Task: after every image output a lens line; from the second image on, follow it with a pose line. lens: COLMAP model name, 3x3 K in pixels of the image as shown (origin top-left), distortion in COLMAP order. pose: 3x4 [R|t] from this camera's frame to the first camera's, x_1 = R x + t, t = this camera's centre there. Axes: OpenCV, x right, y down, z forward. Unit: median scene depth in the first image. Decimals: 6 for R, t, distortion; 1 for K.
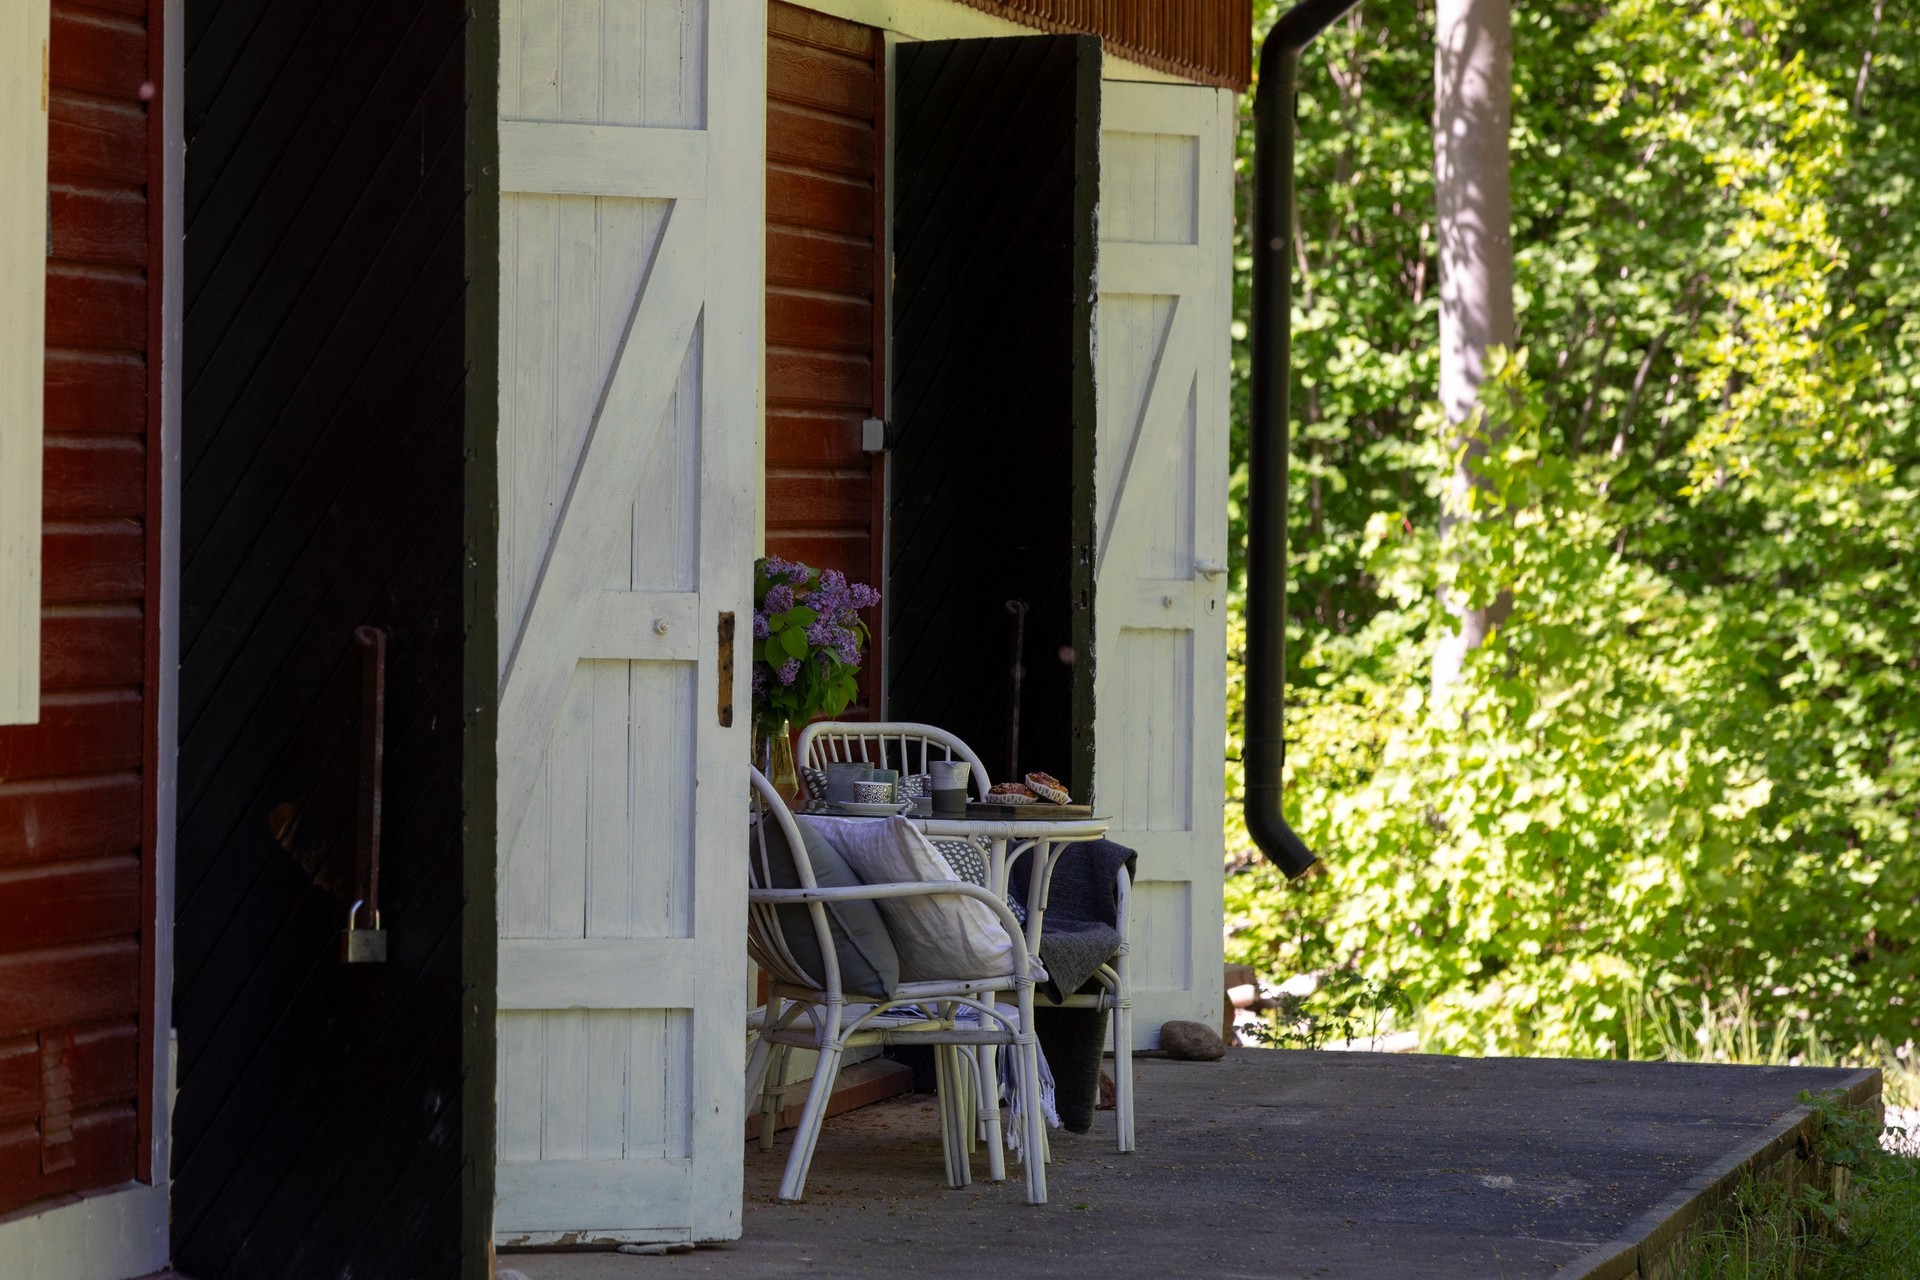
lens RADIAL K [[9922.8, 0, 953.4], [0, 9922.8, 642.7], [0, 0, 1]] dist [0.301567, 0.000000]
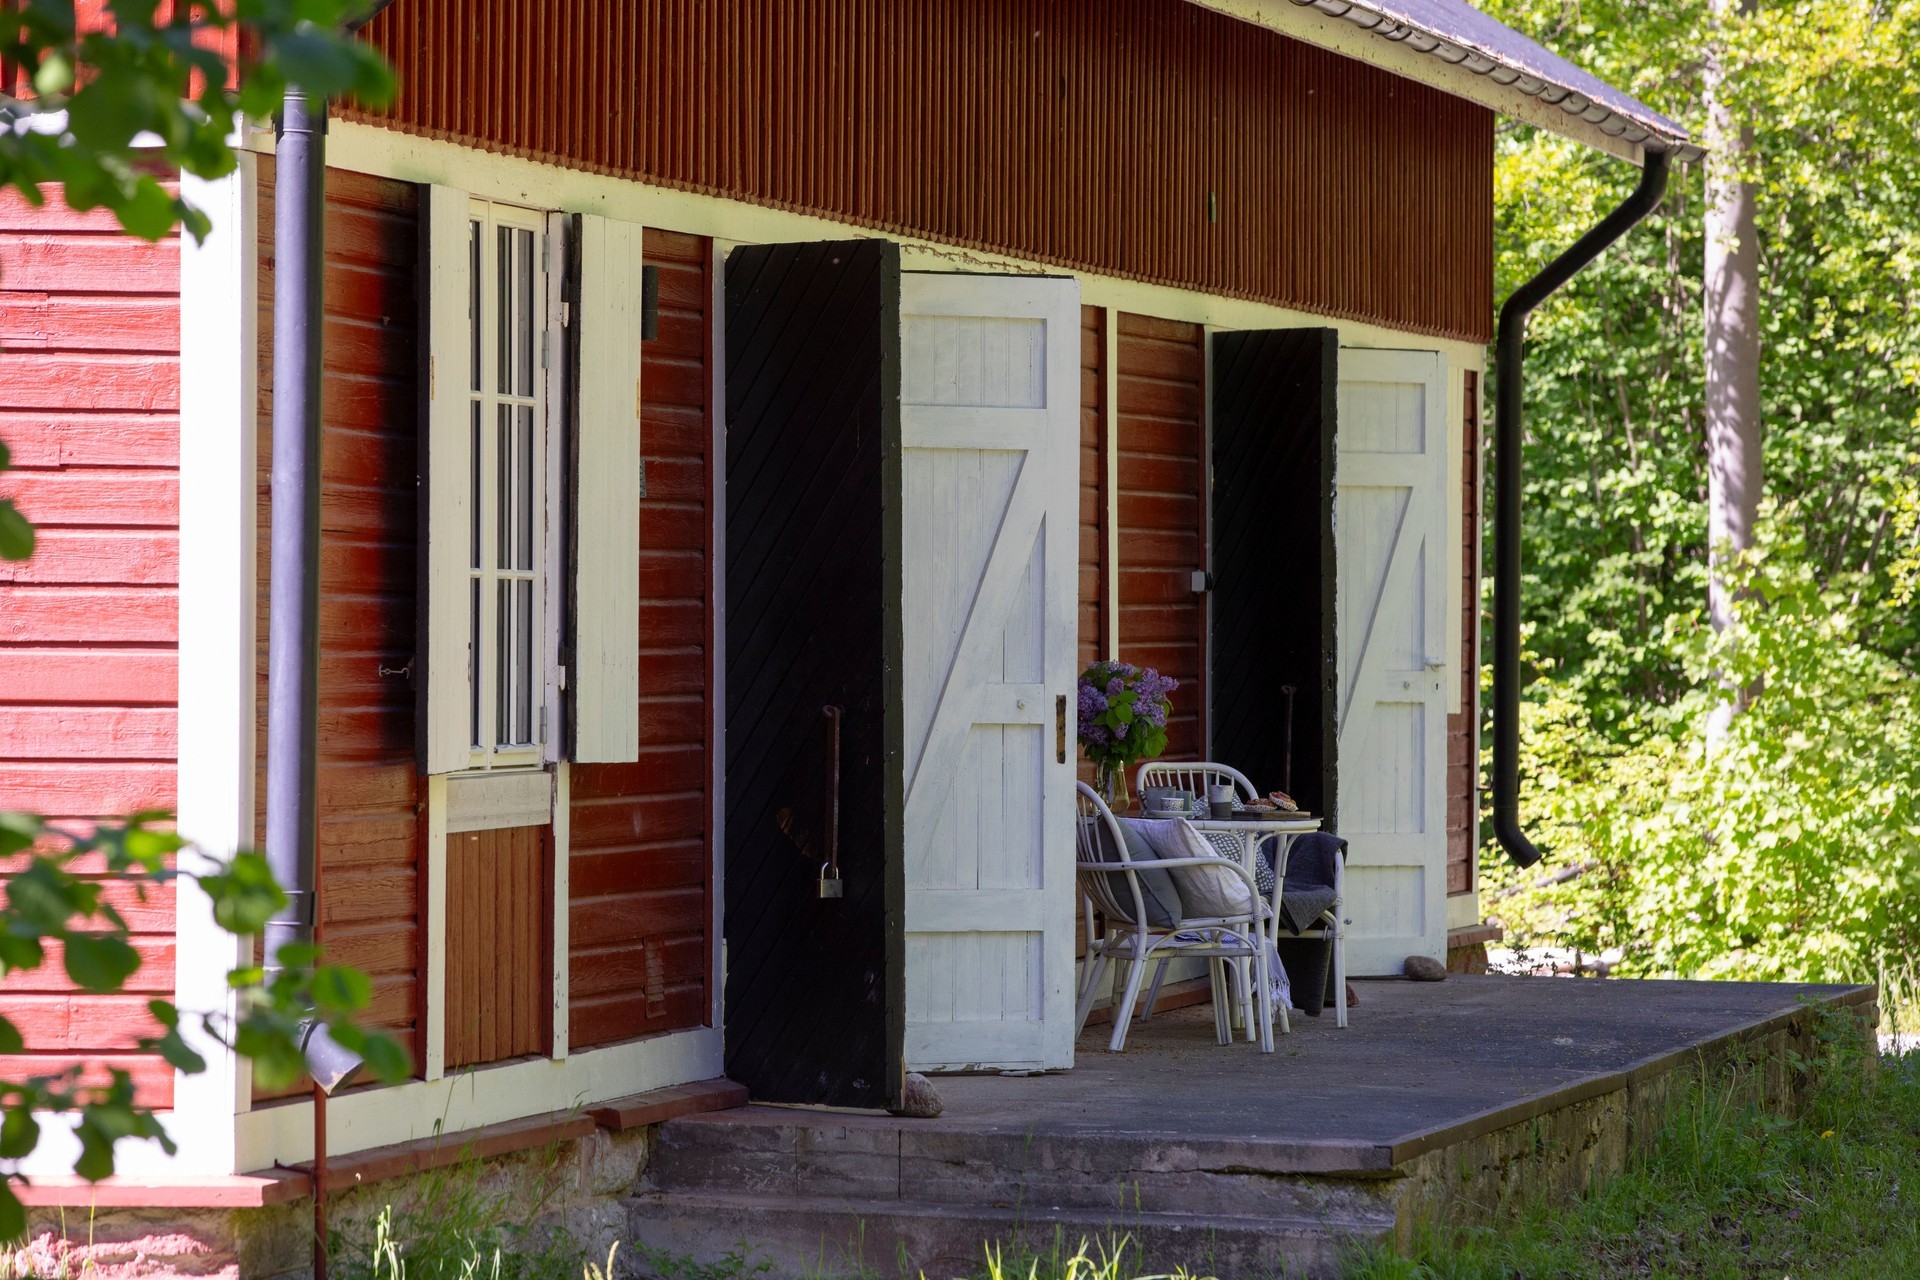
lens RADIAL K [[9822.8, 0, 961.6], [0, 9822.8, 637.8], [0, 0, 1]] dist [0.182408, 0.000000]
pose [[0.996491, -0.010152, -0.083081, 0.088319], [0.009435, 0.999915, -0.009027, 0.001865], [0.083166, 0.008211, 0.996502, -0.589081]]
